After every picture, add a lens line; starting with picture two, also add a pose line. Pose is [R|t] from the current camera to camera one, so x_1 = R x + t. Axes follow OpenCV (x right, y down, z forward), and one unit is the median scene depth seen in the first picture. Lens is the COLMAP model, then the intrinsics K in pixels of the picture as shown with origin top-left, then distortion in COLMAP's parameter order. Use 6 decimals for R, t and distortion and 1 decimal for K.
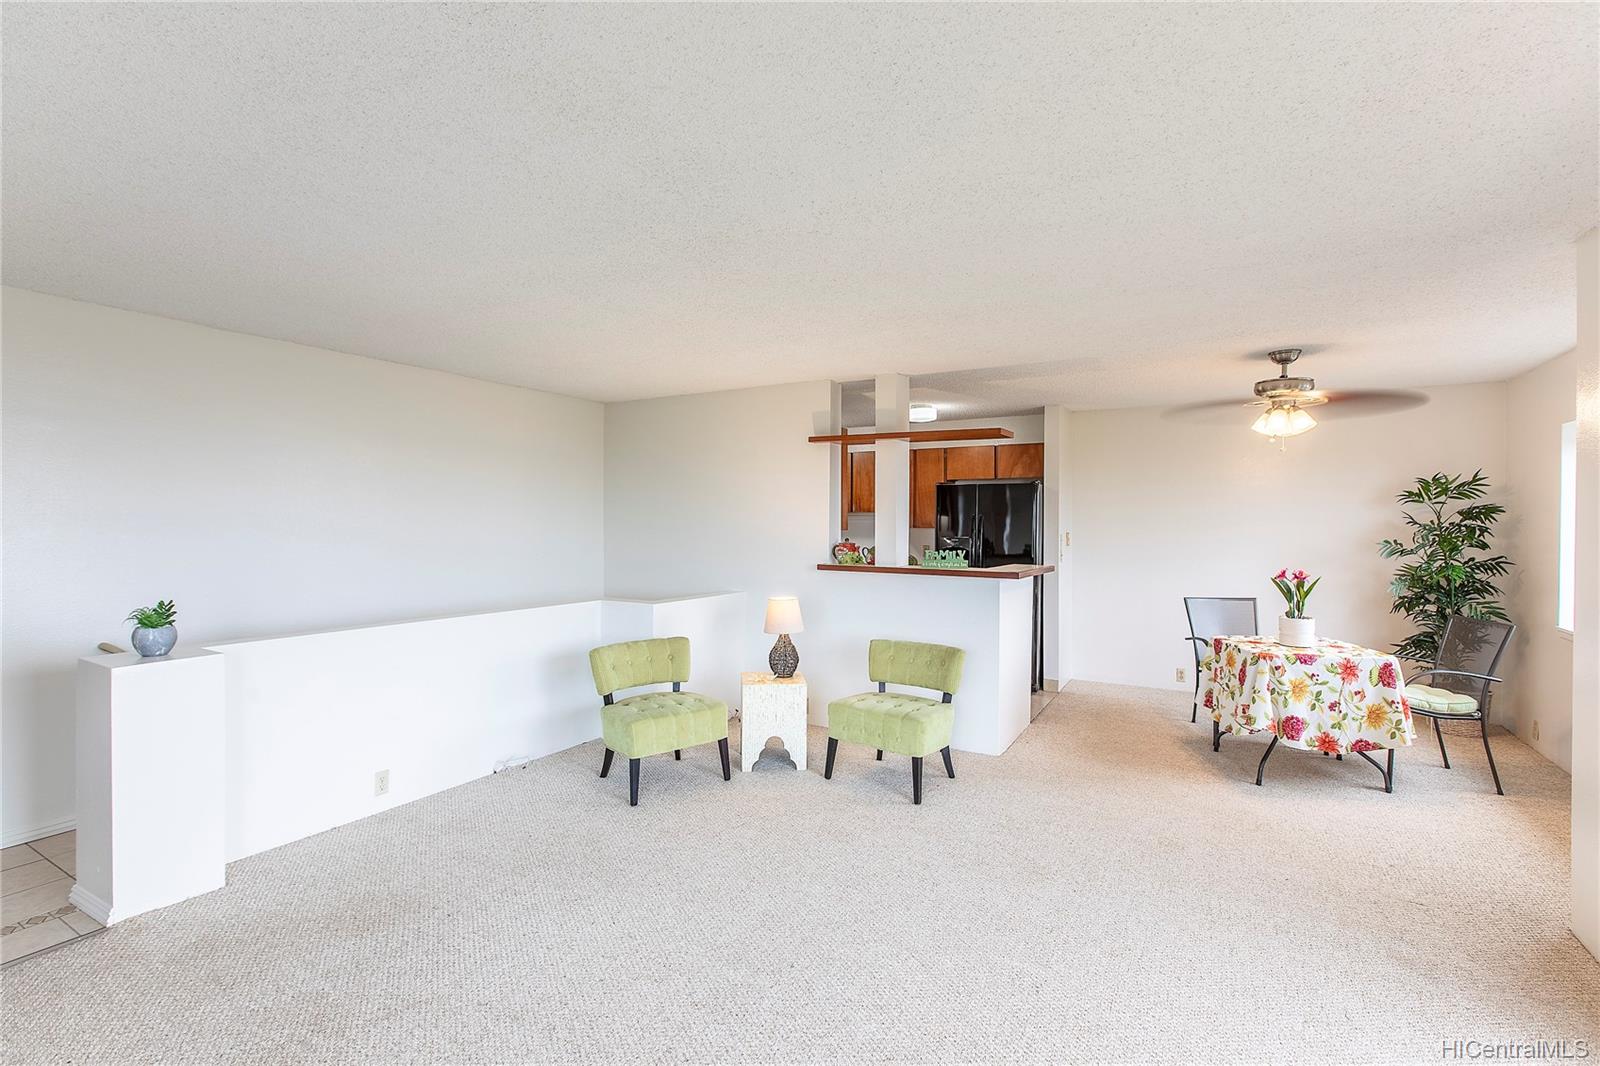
lens RADIAL K [[740.9, 0, 802.1], [0, 740.9, 533.8], [0, 0, 1]] dist [0.003173, -0.000397]
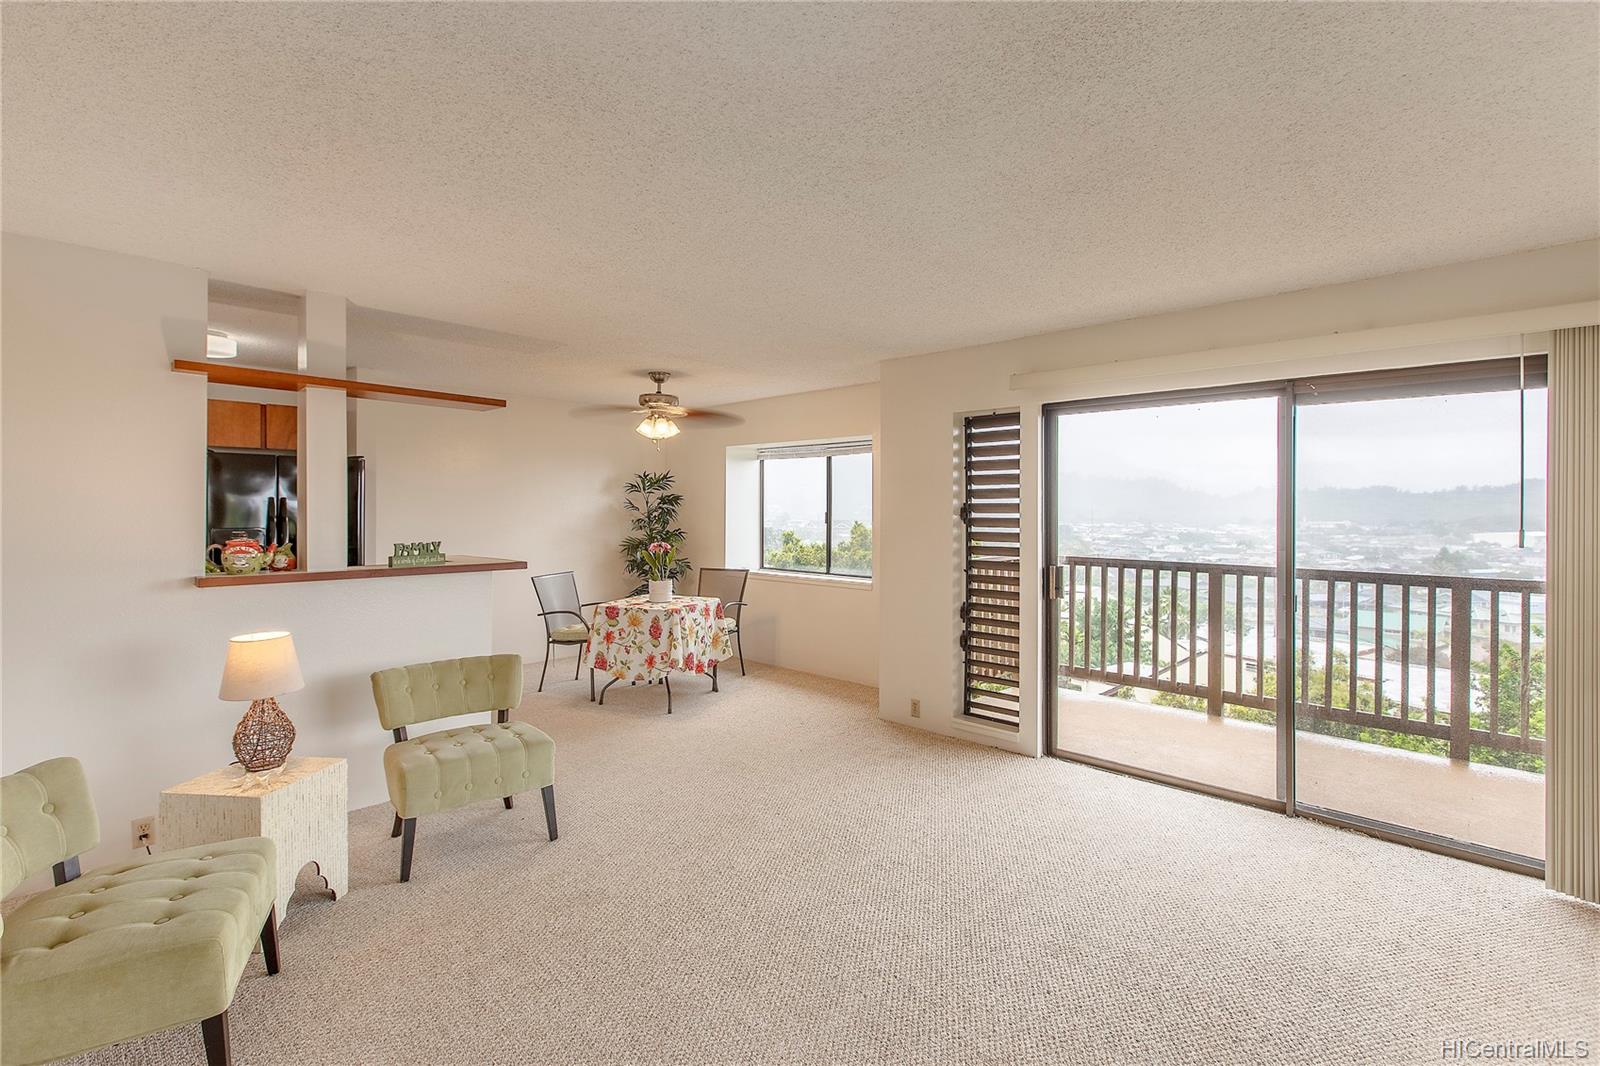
lens RADIAL K [[740.9, 0, 803.3], [0, 740.9, 515.7], [0, 0, 1]] dist [0.003173, -0.000397]
pose [[0.211020, -0.014604, 0.977373, -0.539366], [0.014650, 0.999823, 0.011777, -0.010868], [-0.977372, 0.011833, 0.211197, 0.476761]]
